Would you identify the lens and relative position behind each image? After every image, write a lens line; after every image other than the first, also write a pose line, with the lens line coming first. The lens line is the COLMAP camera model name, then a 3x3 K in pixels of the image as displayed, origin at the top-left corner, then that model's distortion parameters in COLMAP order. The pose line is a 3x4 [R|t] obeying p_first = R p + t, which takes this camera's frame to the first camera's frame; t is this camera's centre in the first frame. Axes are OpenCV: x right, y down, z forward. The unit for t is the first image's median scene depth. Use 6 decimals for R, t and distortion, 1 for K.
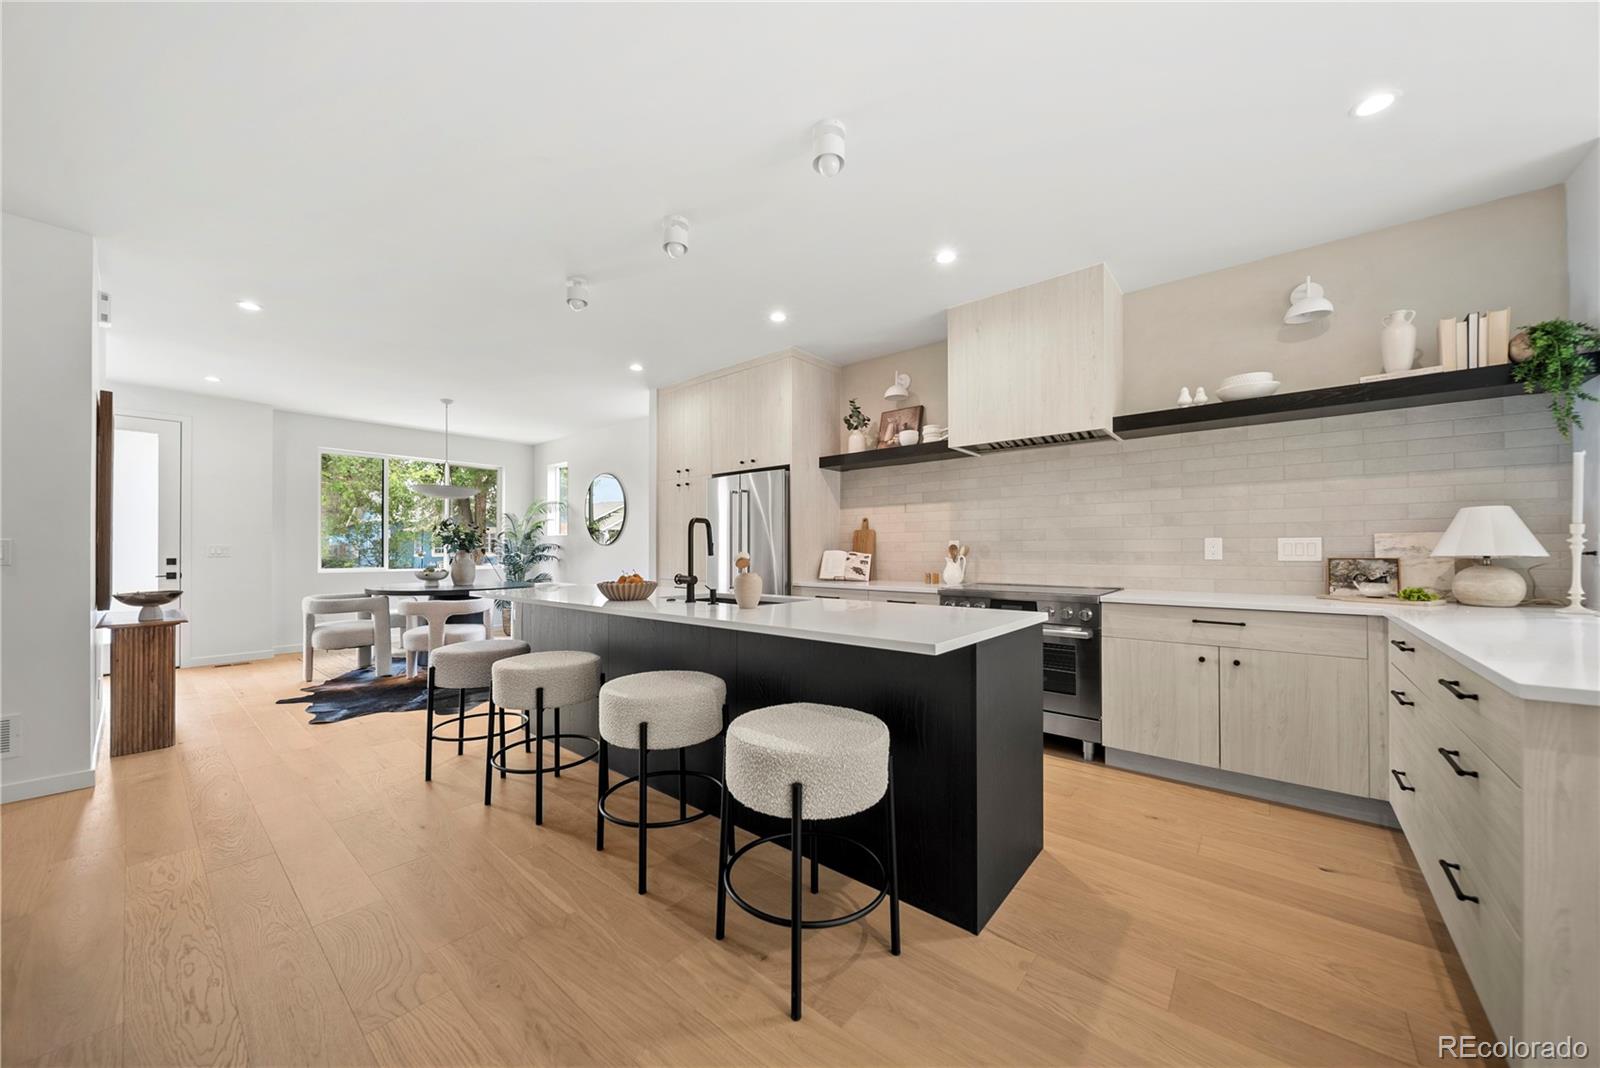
lens RADIAL K [[563.3, 0, 819.8], [0, 563.3, 544.8], [0, 0, 1]] dist [-0.000875, -0.000058]
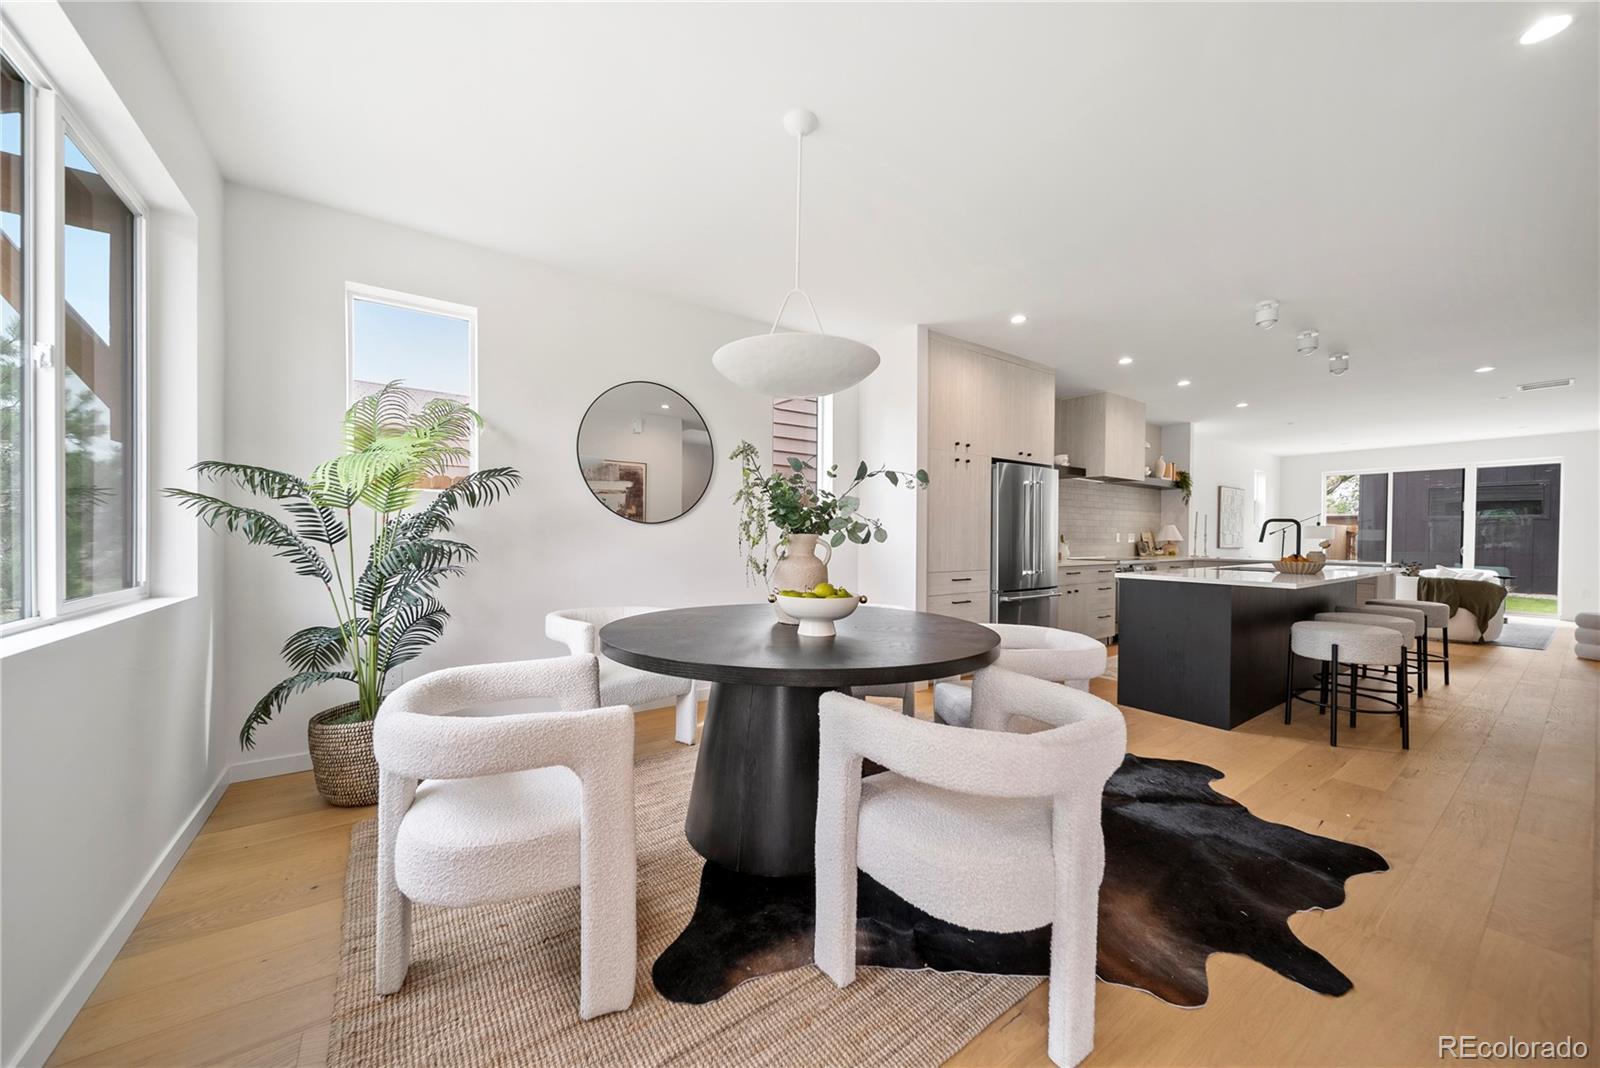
lens RADIAL K [[512.5, 0, 800.0], [0, 512.5, 534.0], [0, 0, 1]] dist [-0.000947, -0.000038]
pose [[0.320451, 0.000955, 0.947265, -1.592770], [-0.024402, 0.999676, 0.007247, 0.008669], [-0.946951, -0.025437, 0.320370, 1.468455]]
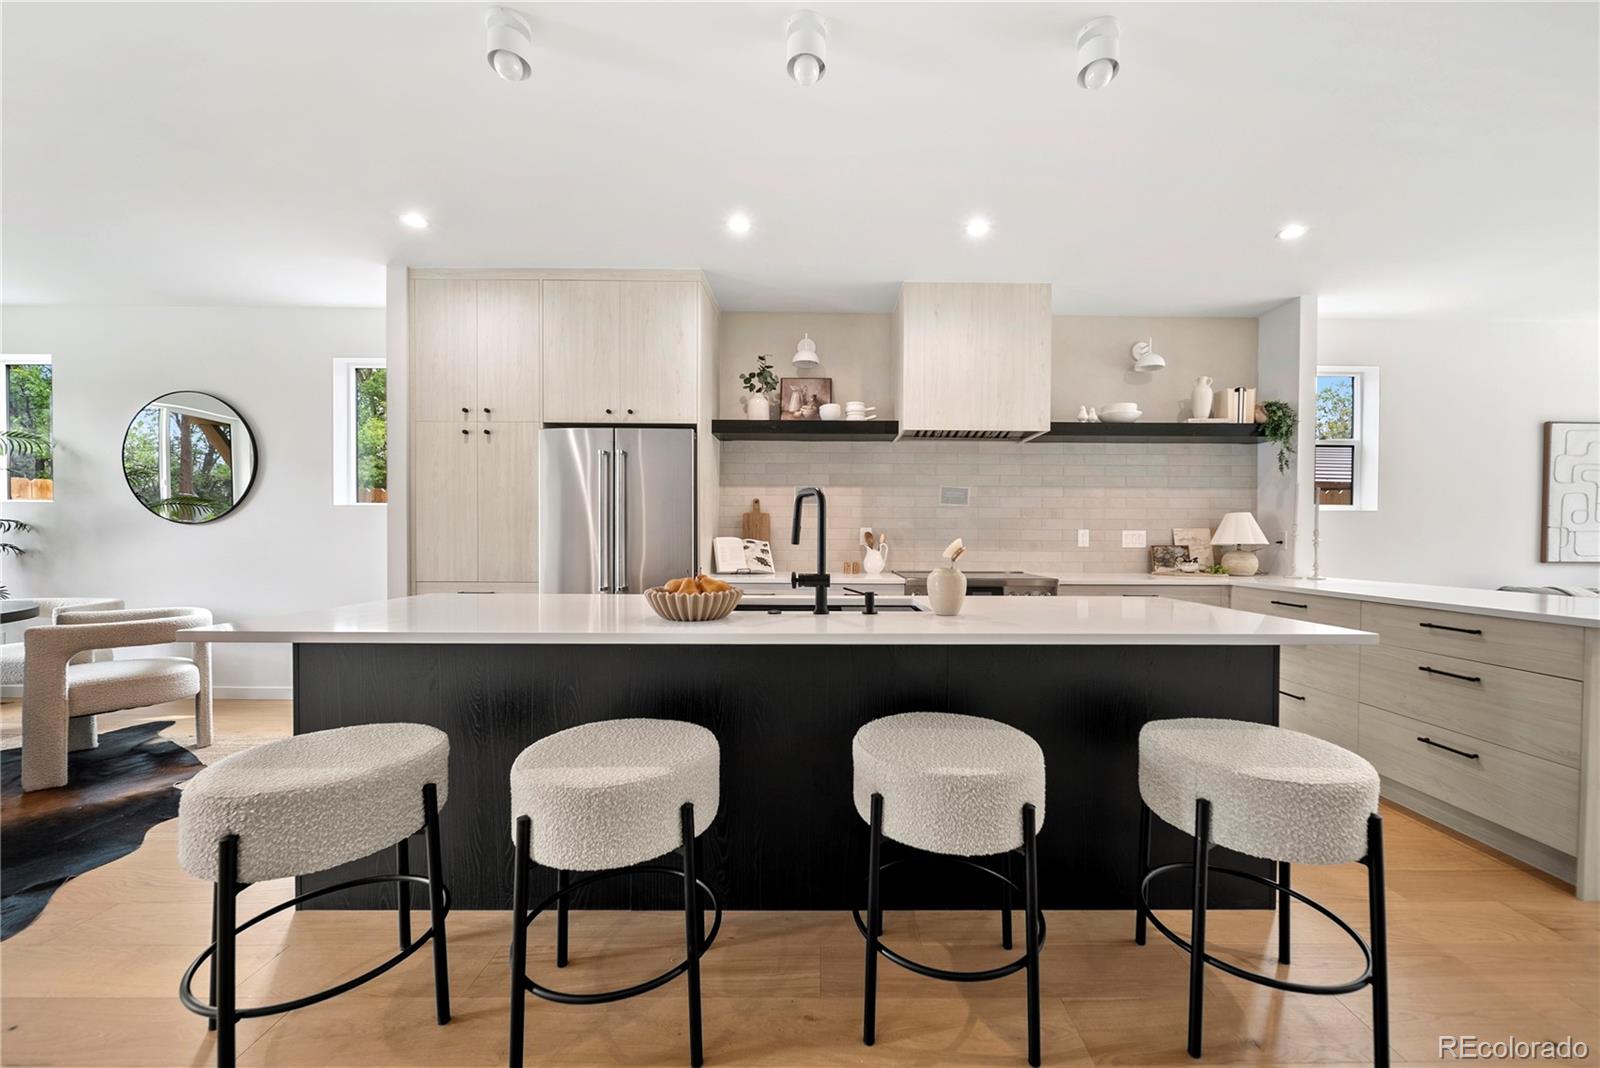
lens RADIAL K [[563.3, 0, 819.8], [0, 563.3, 544.8], [0, 0, 1]] dist [-0.000875, -0.000058]
pose [[0.769990, -0.002373, 0.638051, -0.524692], [-0.012956, 0.999729, 0.019353, 0.005076], [-0.637924, -0.023168, 0.769751, 0.384939]]
